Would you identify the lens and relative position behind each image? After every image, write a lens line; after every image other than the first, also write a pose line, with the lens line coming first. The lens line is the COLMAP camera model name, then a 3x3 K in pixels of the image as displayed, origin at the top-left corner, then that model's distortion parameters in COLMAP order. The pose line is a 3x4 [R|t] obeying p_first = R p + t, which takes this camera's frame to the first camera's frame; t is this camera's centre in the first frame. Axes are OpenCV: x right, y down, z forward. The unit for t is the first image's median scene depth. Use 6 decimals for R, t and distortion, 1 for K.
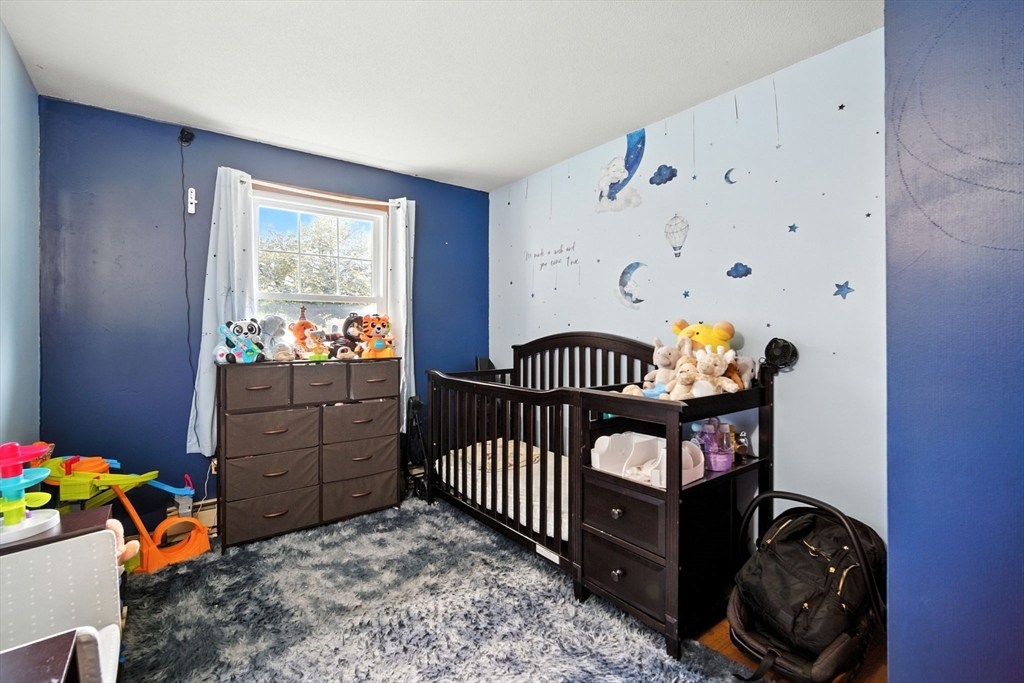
lens RADIAL K [[479.3, 0, 506.7], [0, 479.3, 319.3], [0, 0, 1]] dist [-0.009676, 0.001063]
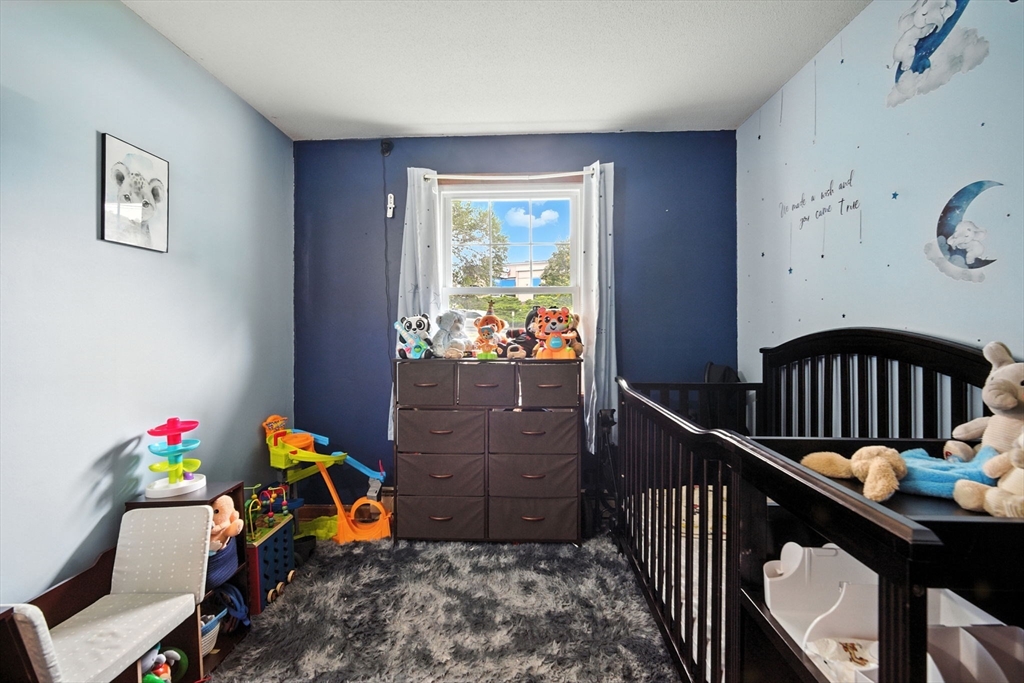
lens RADIAL K [[479.3, 0, 506.7], [0, 479.3, 319.3], [0, 0, 1]] dist [-0.009676, 0.001063]
pose [[0.752283, -0.010421, -0.658758, 0.238197], [0.016544, 0.999858, 0.003077, 0.008178], [0.658633, -0.013213, 0.752348, 0.349701]]
